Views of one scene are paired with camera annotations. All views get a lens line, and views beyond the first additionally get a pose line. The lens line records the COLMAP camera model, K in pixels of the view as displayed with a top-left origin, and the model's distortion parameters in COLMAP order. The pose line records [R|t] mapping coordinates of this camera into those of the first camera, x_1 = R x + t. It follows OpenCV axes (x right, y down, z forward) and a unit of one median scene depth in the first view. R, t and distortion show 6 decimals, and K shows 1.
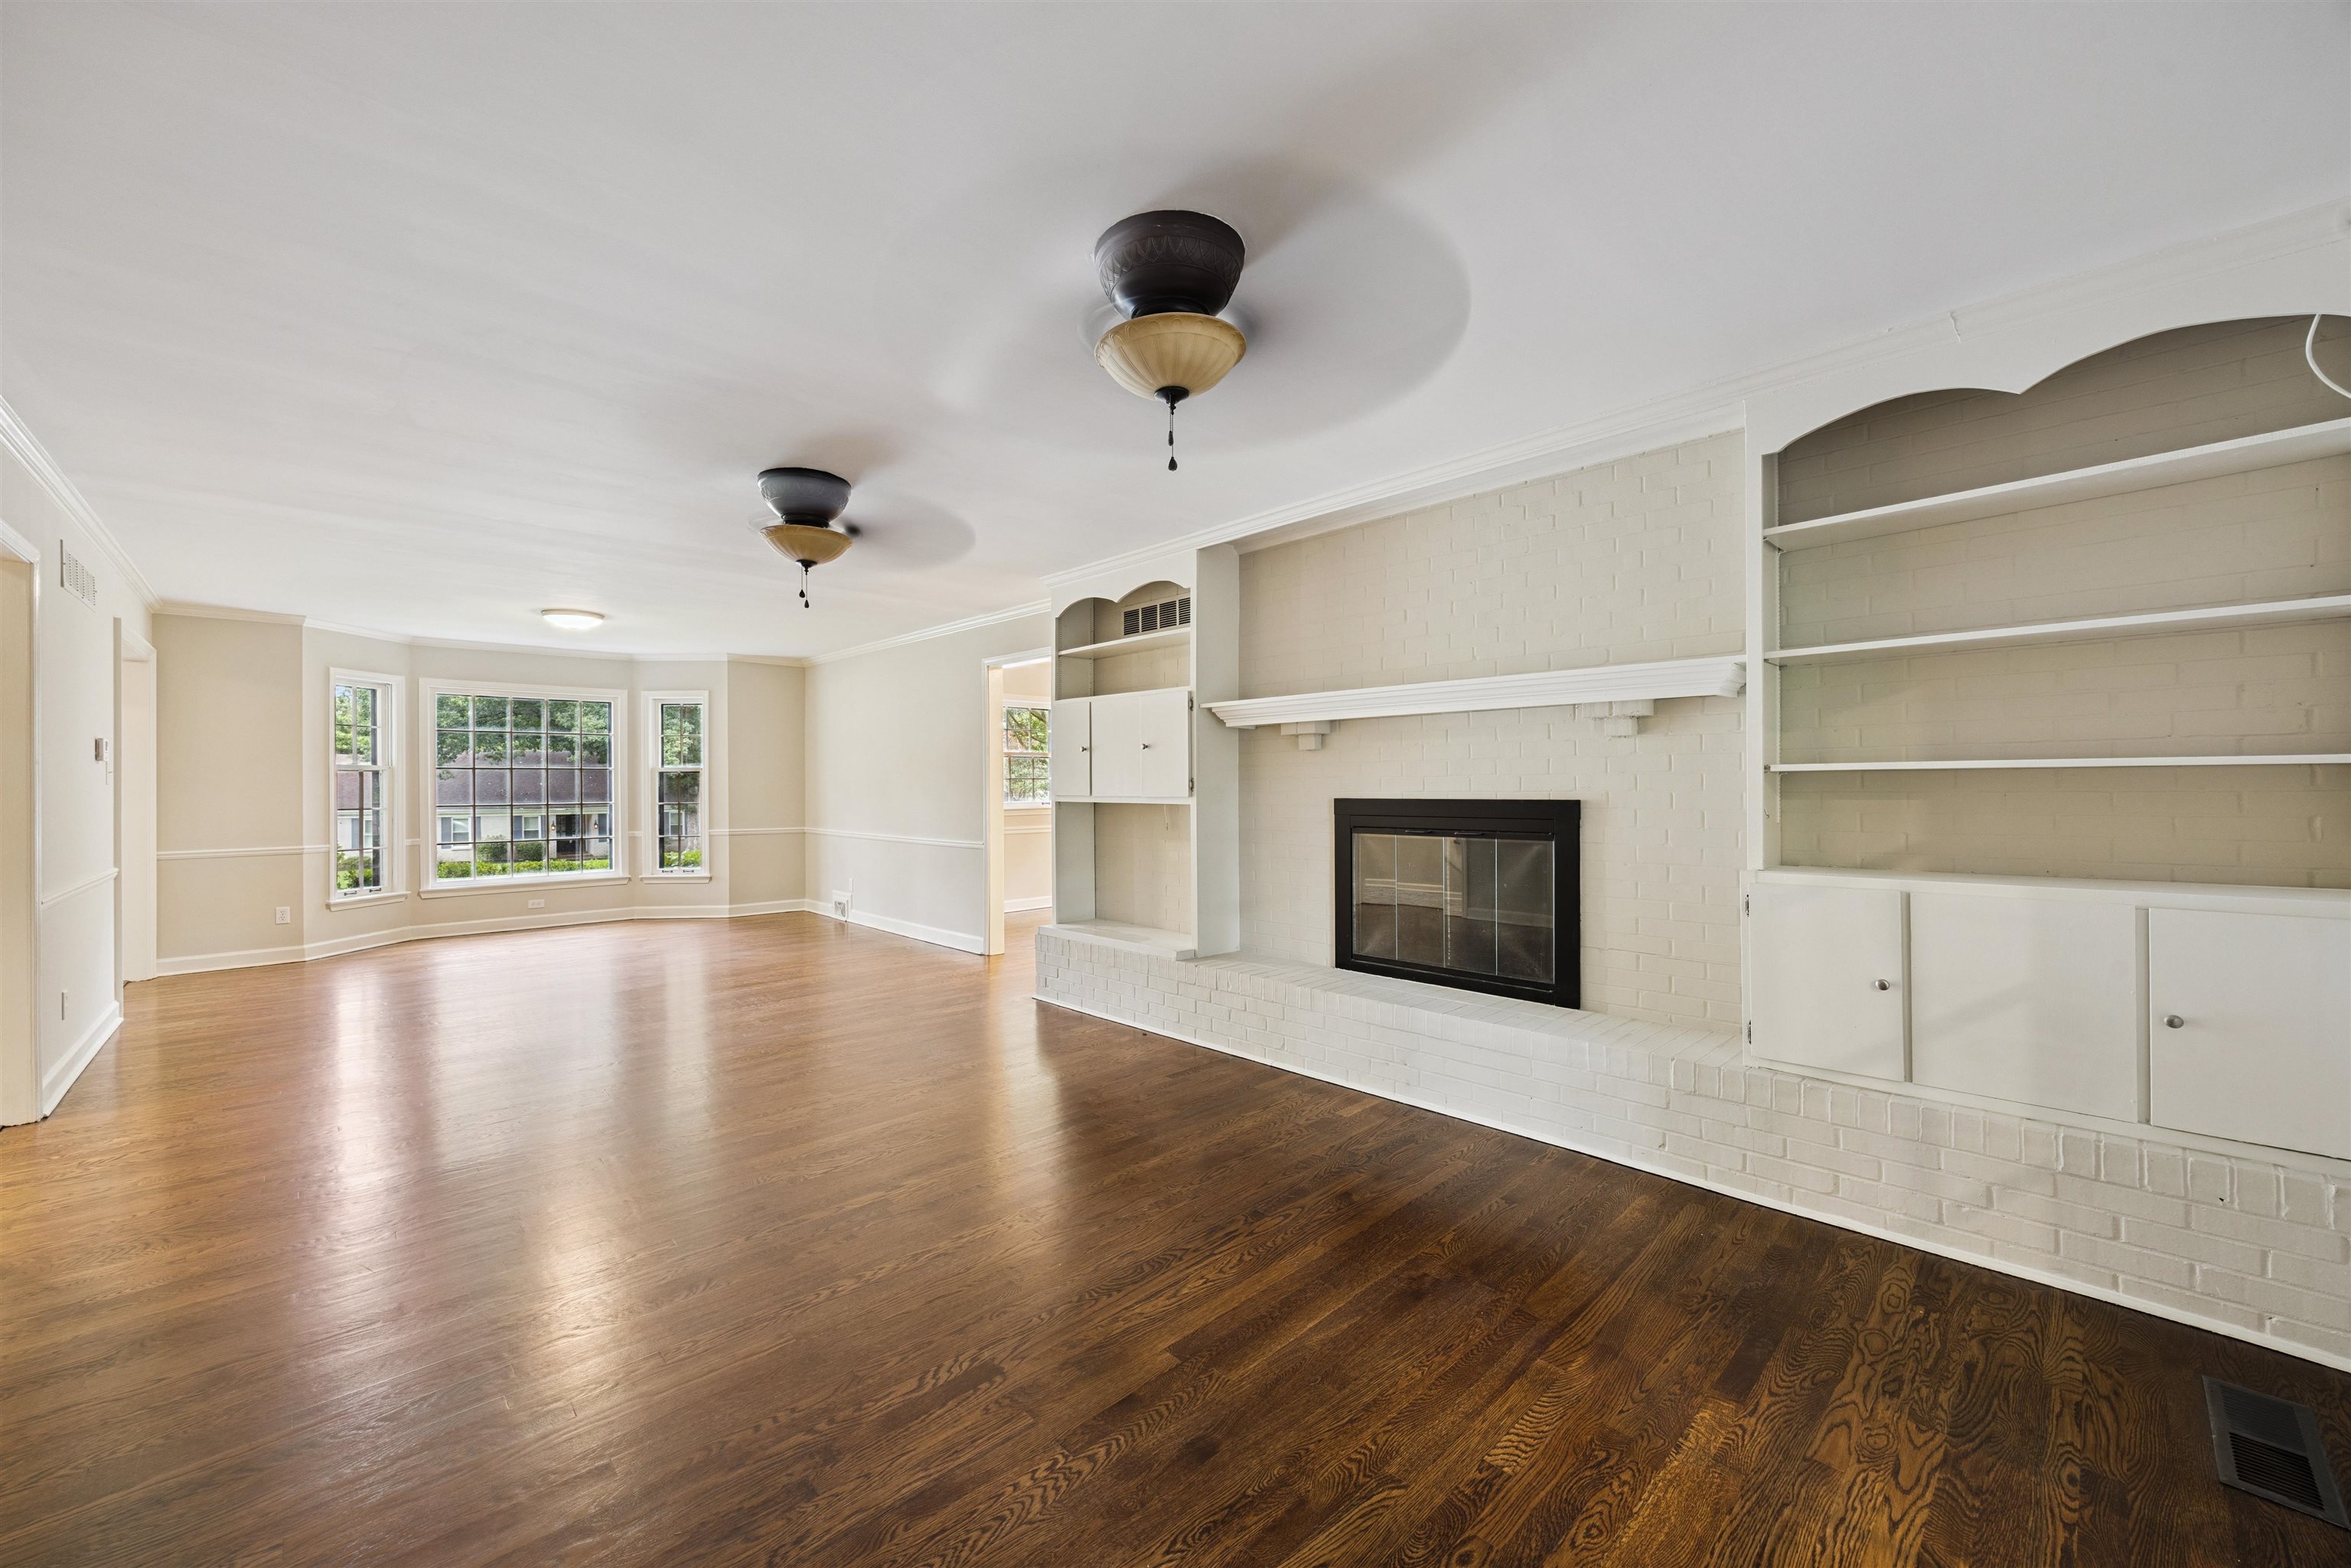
lens RADIAL K [[902.9, 0, 1189.5], [0, 902.9, 777.8], [0, 0, 1]] dist [-0.000296, -0.000035]
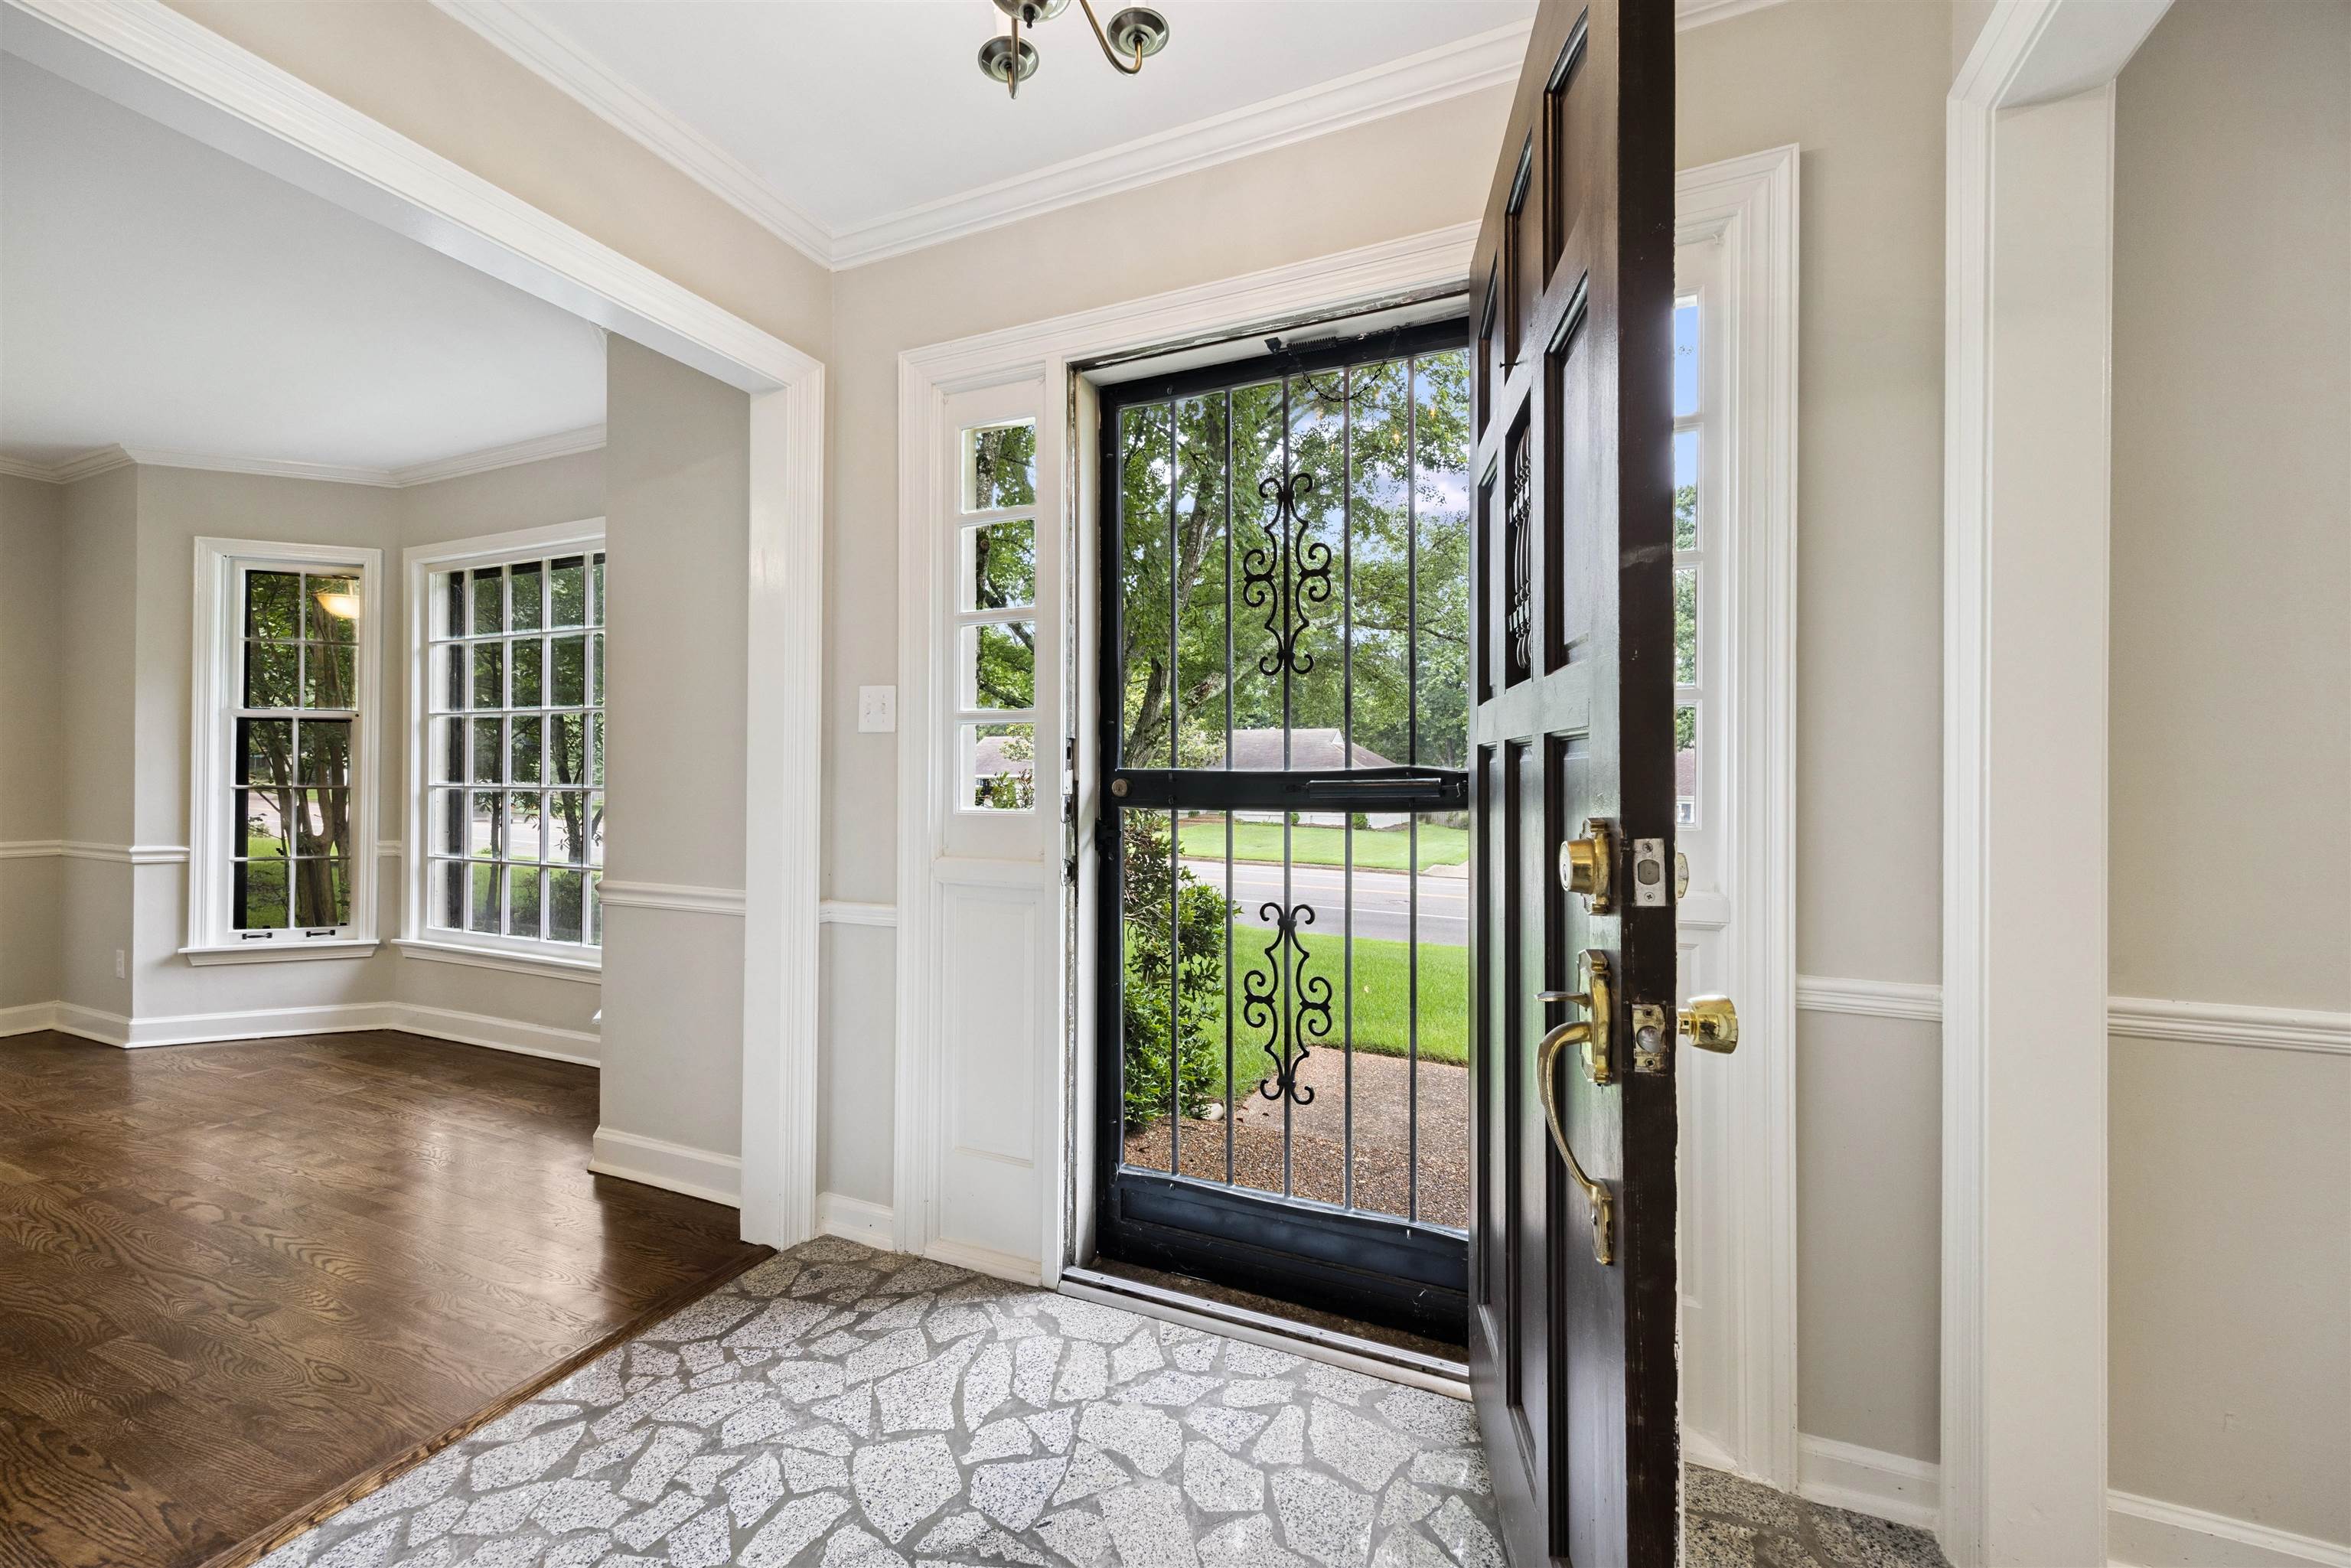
lens RADIAL K [[902.9, 0, 1189.5], [0, 902.9, 777.8], [0, 0, 1]] dist [-0.000296, -0.000035]
pose [[0.385039, 0.006632, -0.922877, -0.176337], [0.000140, 0.999974, 0.007244, 0.023386], [0.922900, -0.002918, 0.385028, 1.231857]]
